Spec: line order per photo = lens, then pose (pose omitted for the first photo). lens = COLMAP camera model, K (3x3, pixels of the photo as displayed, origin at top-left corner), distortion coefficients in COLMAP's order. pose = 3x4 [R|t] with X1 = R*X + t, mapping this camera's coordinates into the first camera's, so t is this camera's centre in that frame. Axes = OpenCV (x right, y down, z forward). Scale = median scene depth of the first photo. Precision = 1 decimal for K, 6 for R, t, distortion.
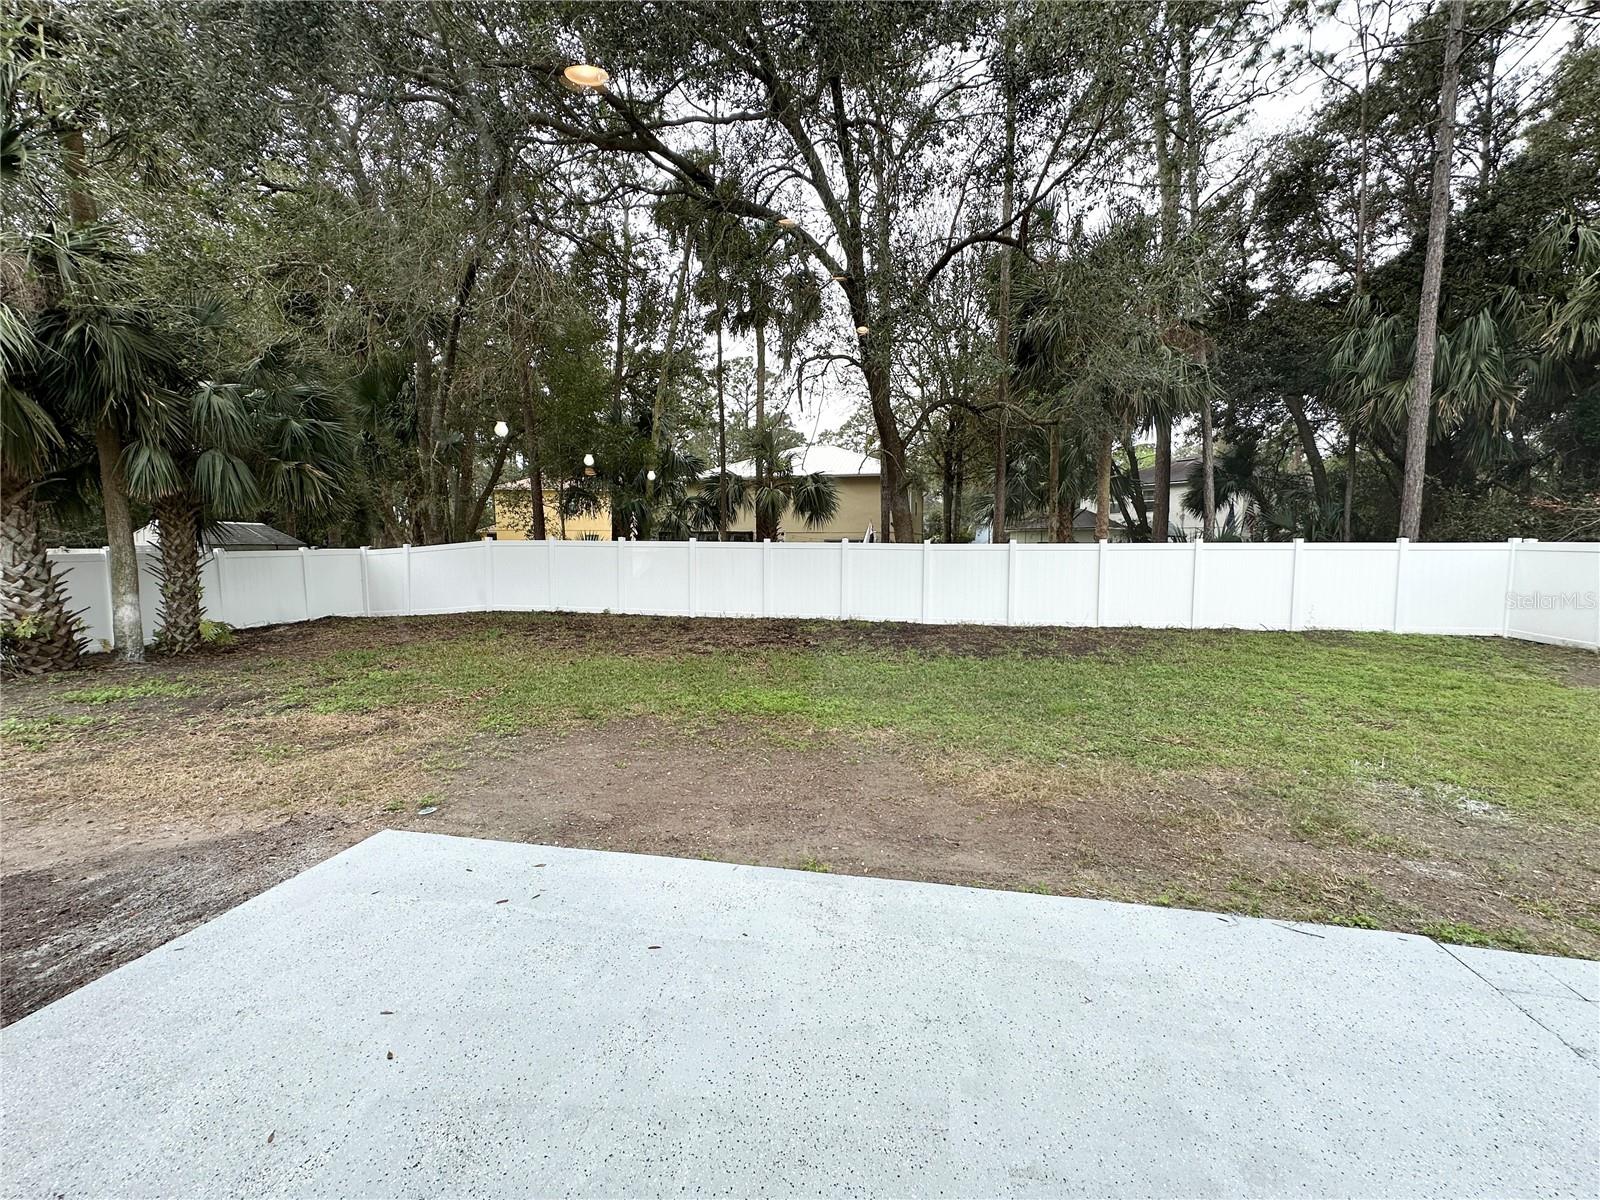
lens RADIAL K [[639.5, 0, 798.1], [0, 639.5, 598.8], [0, 0, 1]] dist [-0.000386, -0.000044]
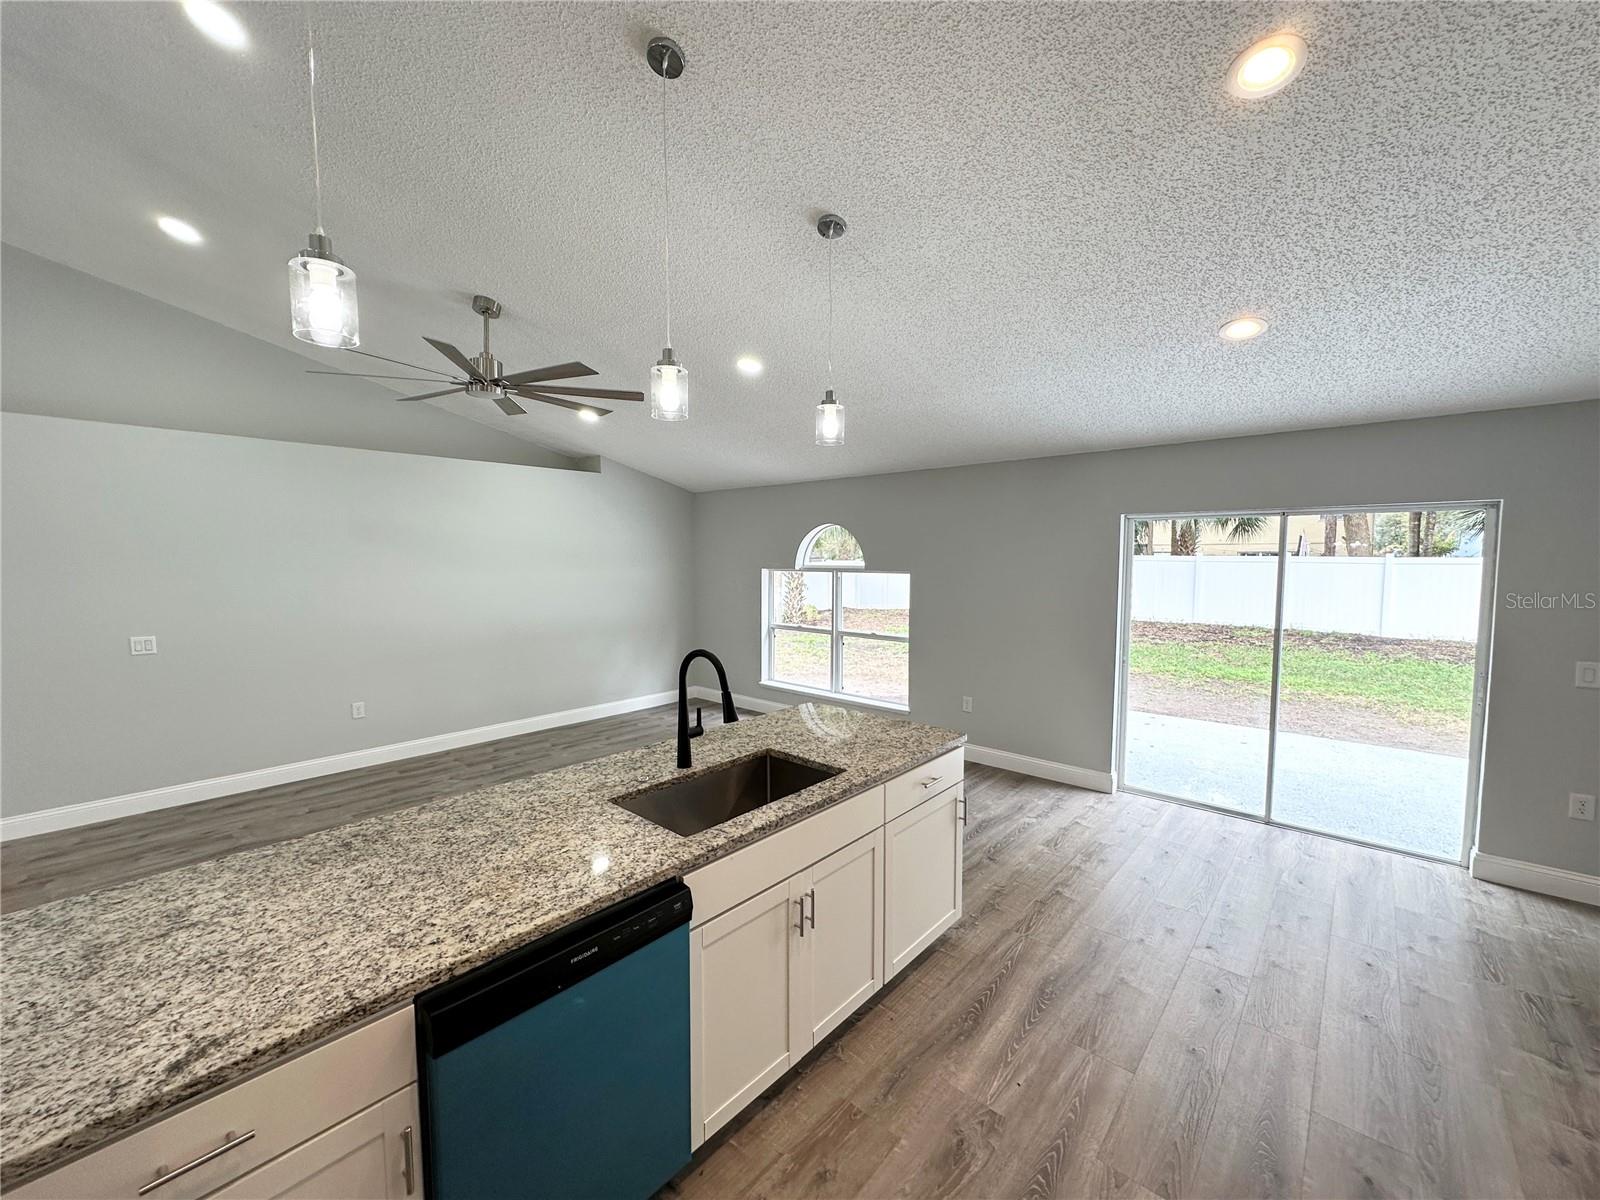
lens RADIAL K [[639.5, 0, 798.1], [0, 639.5, 598.8], [0, 0, 1]] dist [-0.000386, -0.000044]
pose [[0.860870, 0.031310, -0.507860, -0.089085], [-0.040788, 0.999139, -0.007542, 0.023367], [0.507187, 0.027207, 0.861406, -0.346563]]
